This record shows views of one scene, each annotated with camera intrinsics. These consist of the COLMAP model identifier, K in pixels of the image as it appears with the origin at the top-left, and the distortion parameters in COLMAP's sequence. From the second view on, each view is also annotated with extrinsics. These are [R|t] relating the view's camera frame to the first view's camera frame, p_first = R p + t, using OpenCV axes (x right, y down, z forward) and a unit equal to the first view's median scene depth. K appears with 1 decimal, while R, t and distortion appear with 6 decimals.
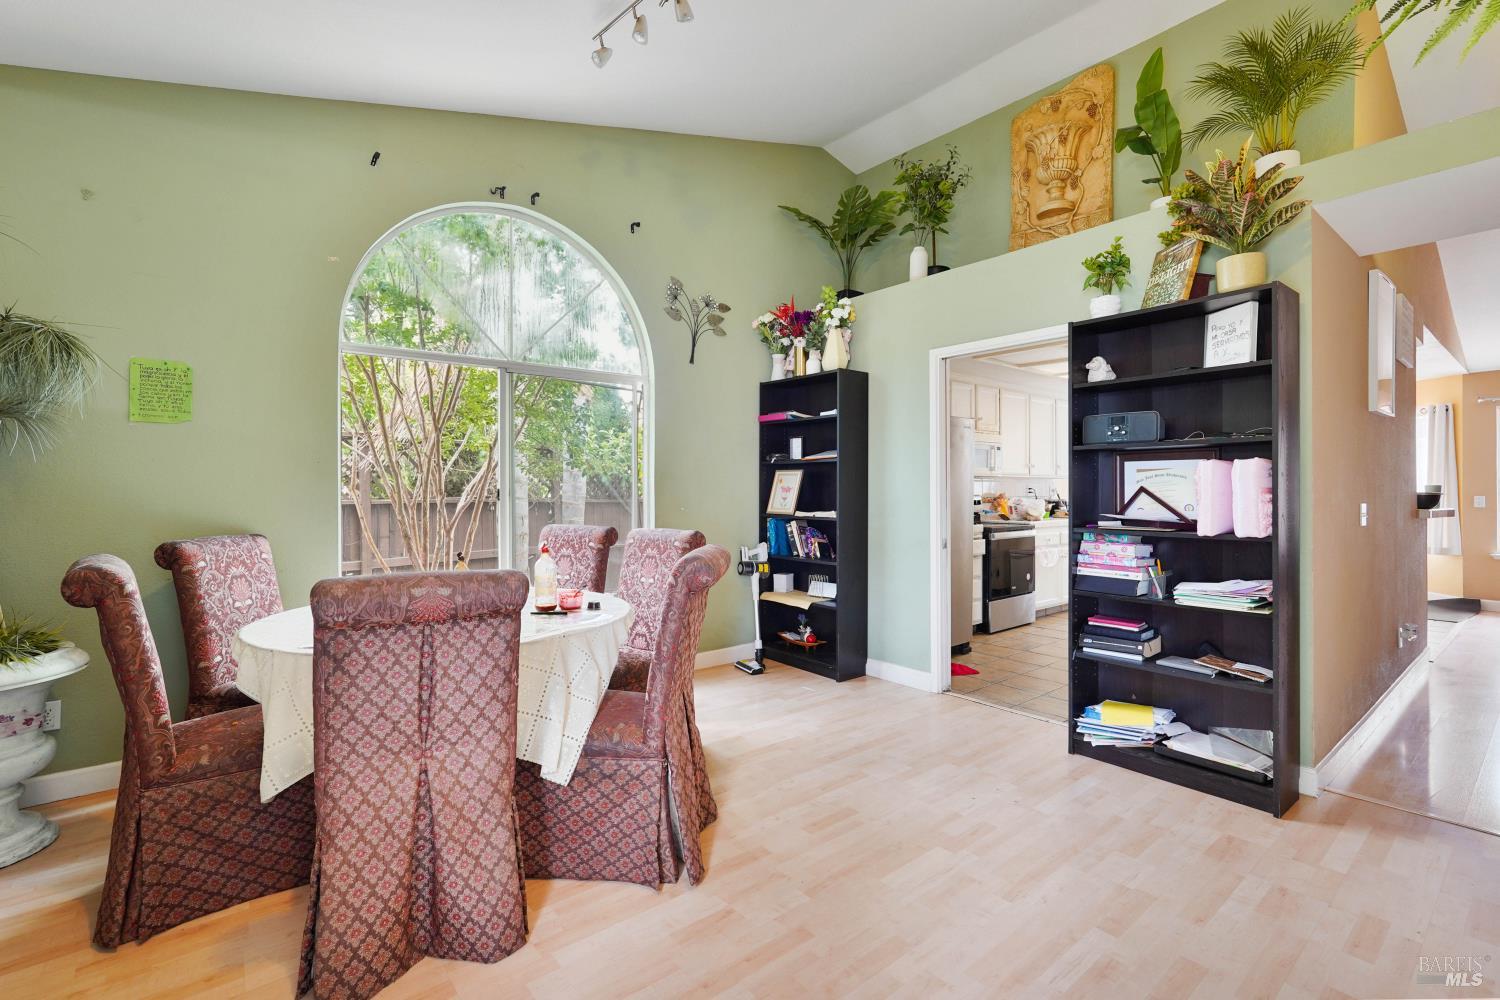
lens RADIAL K [[679.9, 0, 750.9], [0, 679.9, 482.2], [0, 0, 1]] dist [-0.008187, 0.000375]
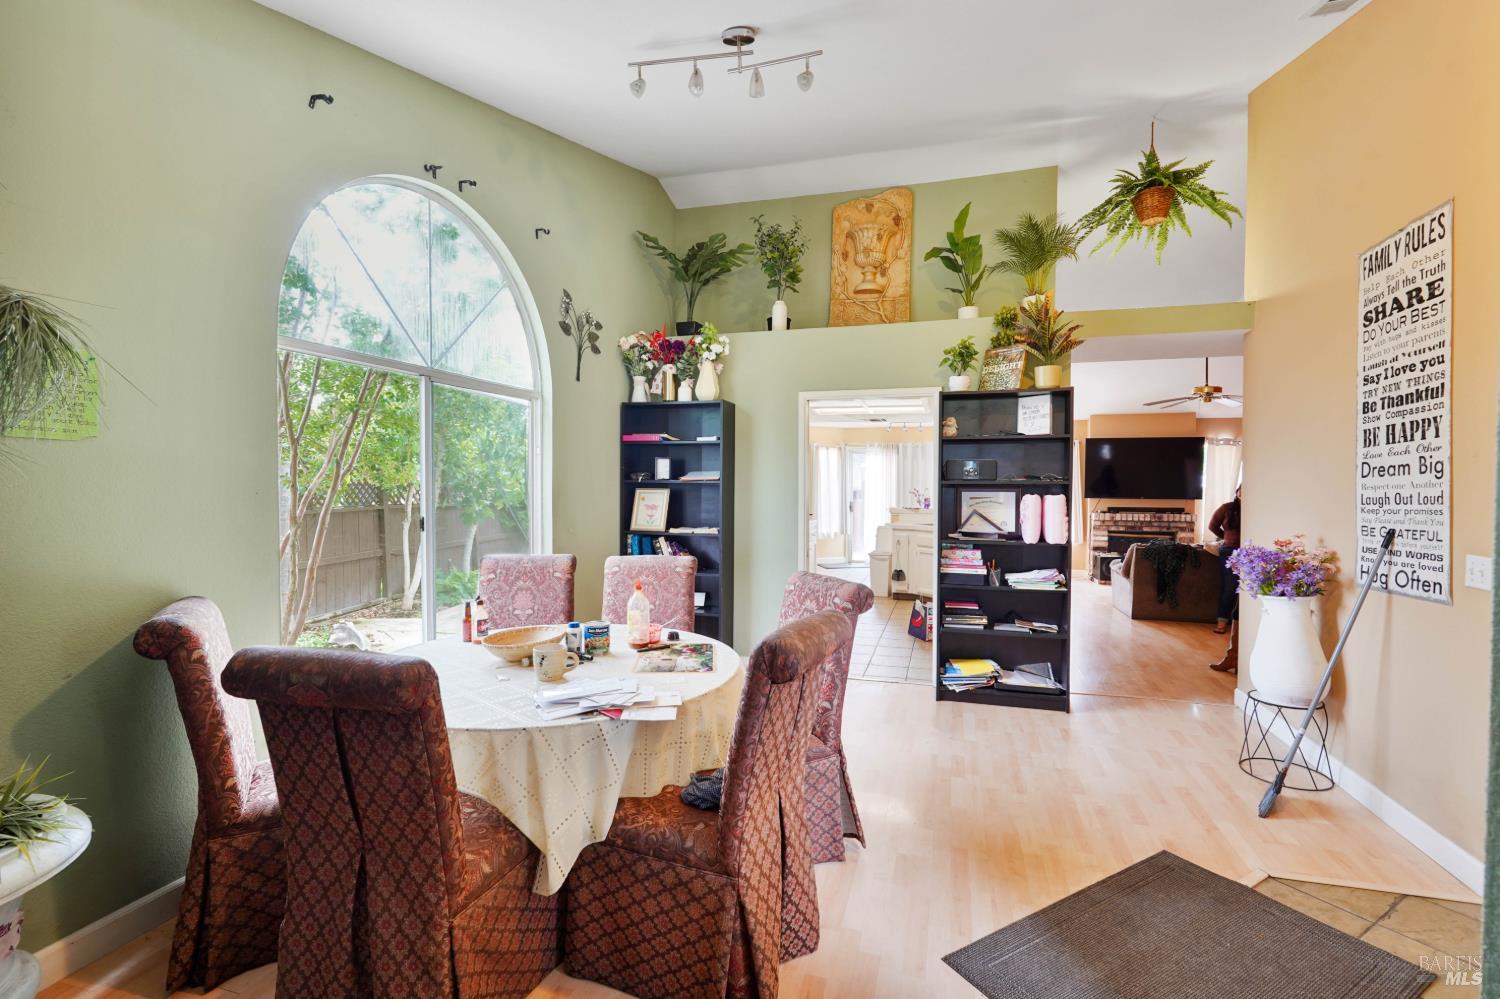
lens RADIAL K [[676.5, 0, 762.3], [0, 676.5, 494.4], [0, 0, 1]] dist [-0.012930, 0.008105]
pose [[0.822299, -0.003006, 0.569048, -0.426684], [-0.011205, 0.999707, 0.021473, -0.035717], [-0.568945, -0.024033, 0.822024, 0.047493]]
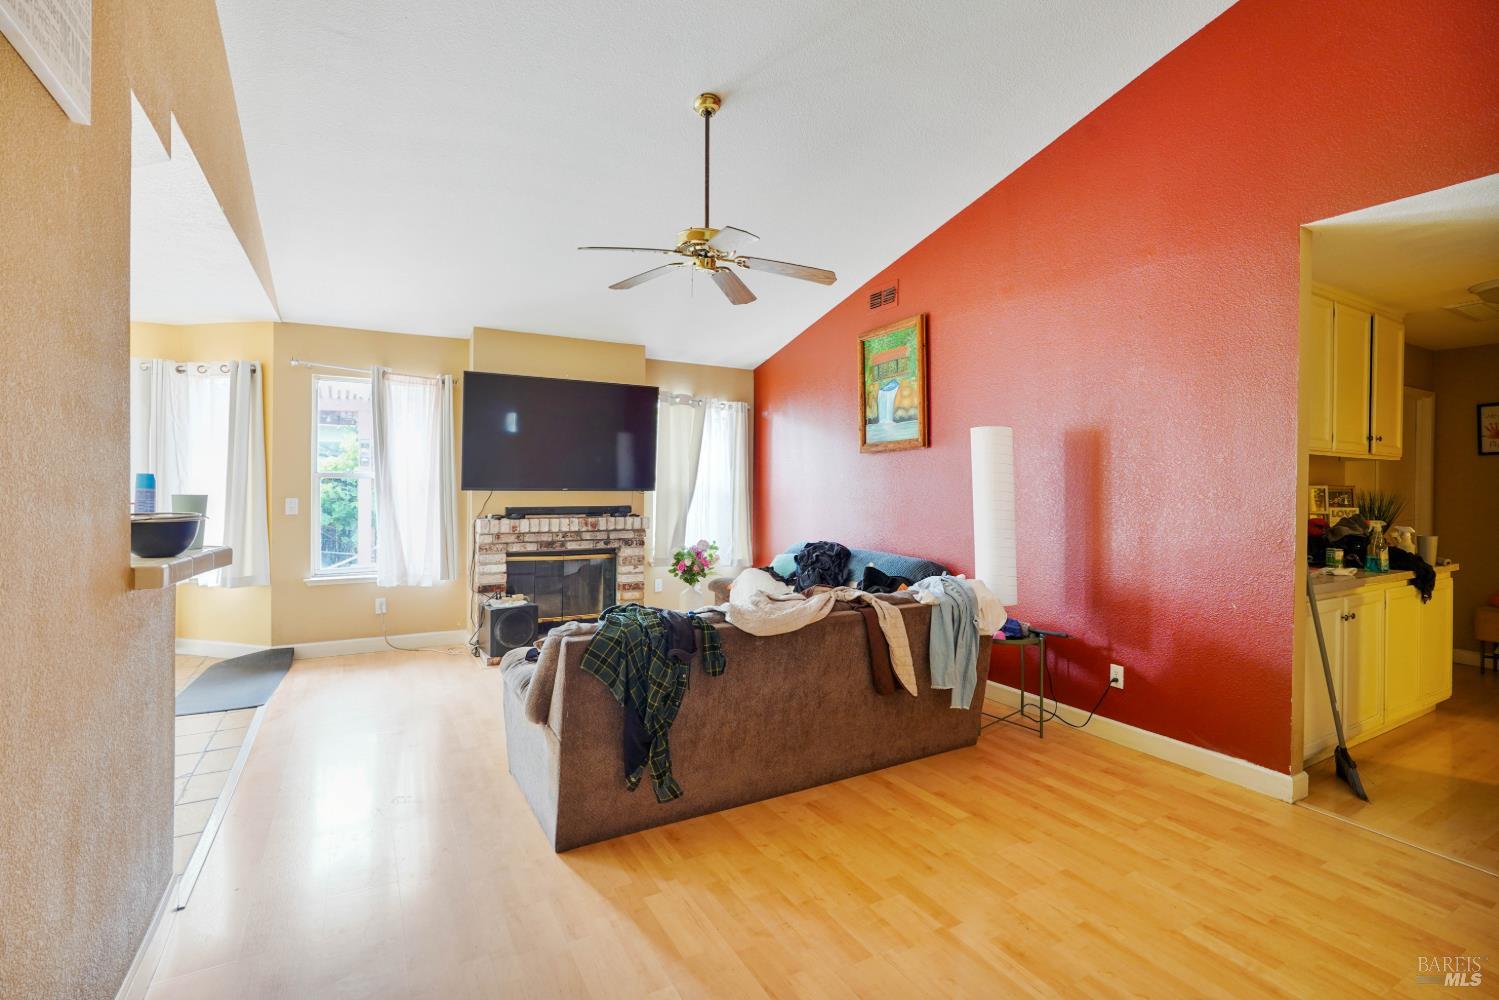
lens RADIAL K [[679.3, 0, 751.5], [0, 679.3, 490.8], [0, 0, 1]] dist [-0.011704, 0.006907]
pose [[0.164061, -0.013144, 0.986363, 0.704679], [-0.021988, 0.999614, 0.016978, -0.016060], [-0.986205, -0.024473, 0.163709, 0.625246]]
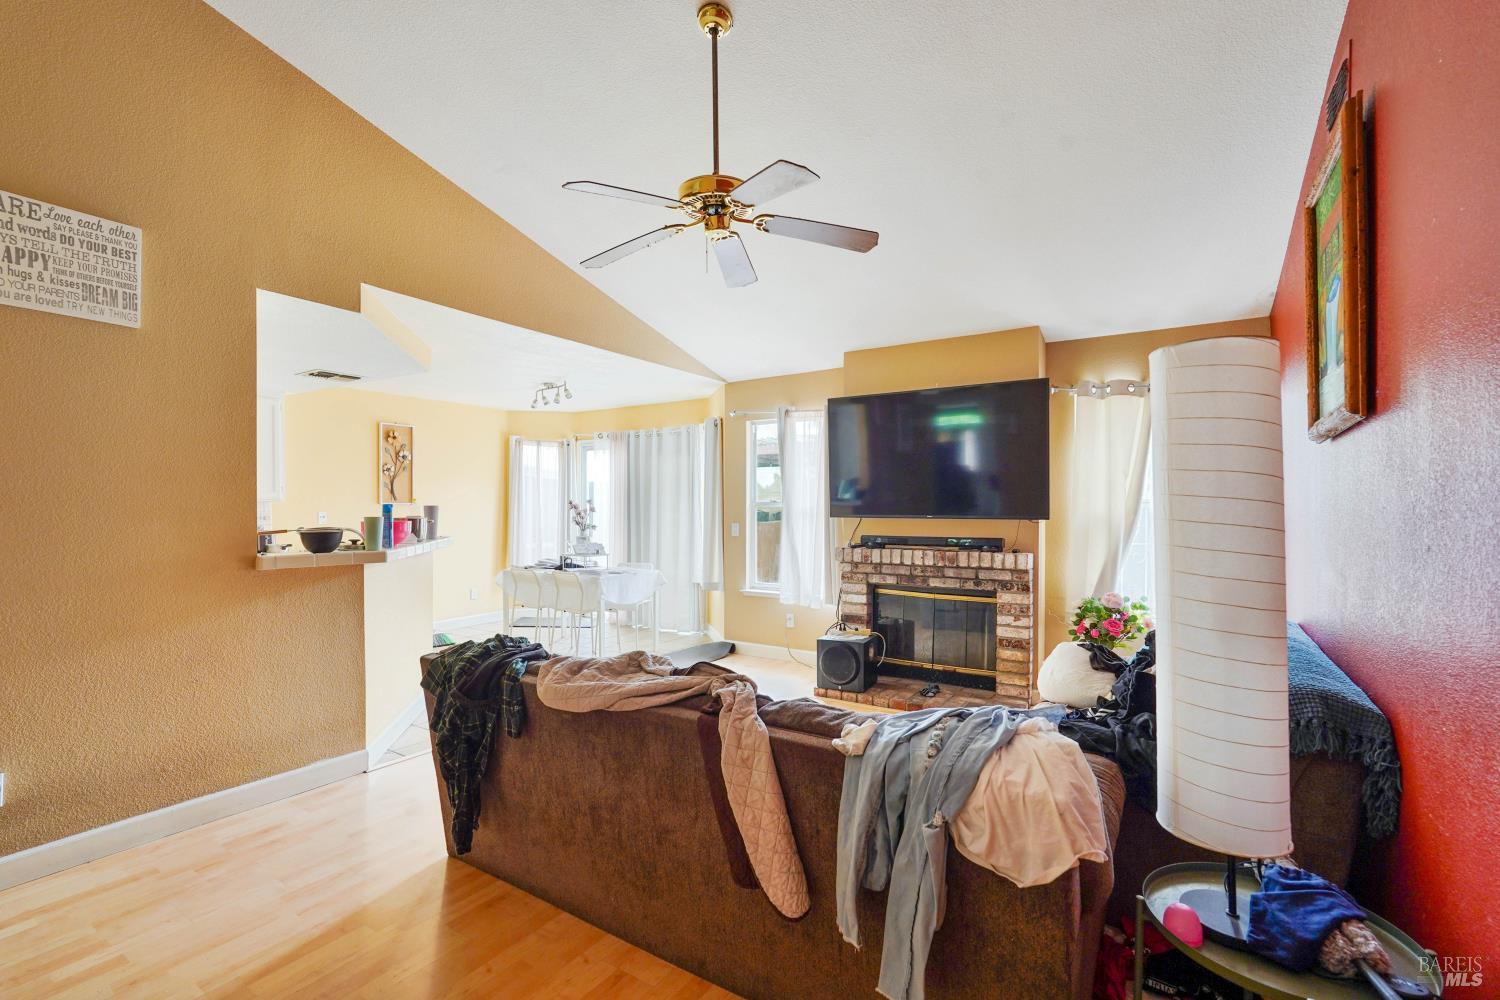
lens RADIAL K [[663.4, 0, 745.8], [0, 663.4, 515.2], [0, 0, 1]] dist [-0.034800, 0.006521]
pose [[0.953404, -0.004821, 0.301659, 1.277838], [-0.002341, 0.999724, 0.023378, -0.016001], [-0.301688, -0.022995, 0.953129, 0.261891]]
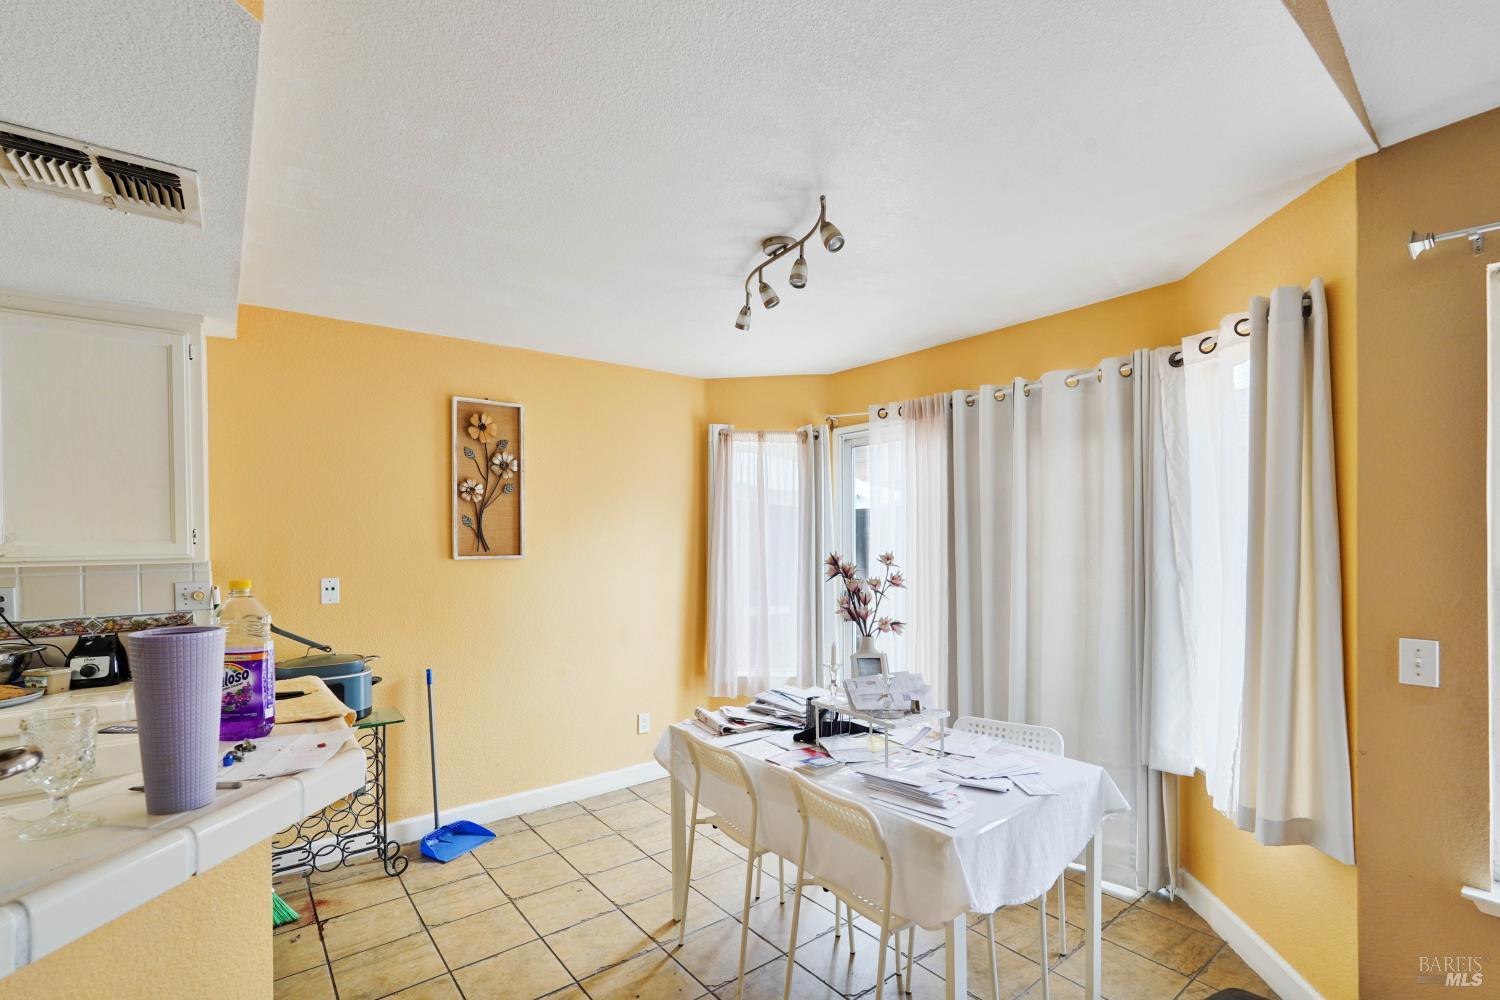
lens RADIAL K [[679.8, 0, 752.0], [0, 679.8, 490.8], [0, 0, 1]] dist [-0.011704, 0.006907]
pose [[0.999568, -0.009656, -0.027777, 1.296324], [0.008052, 0.998325, -0.057286, -0.035366], [0.028283, 0.057037, 0.997971, 1.154806]]
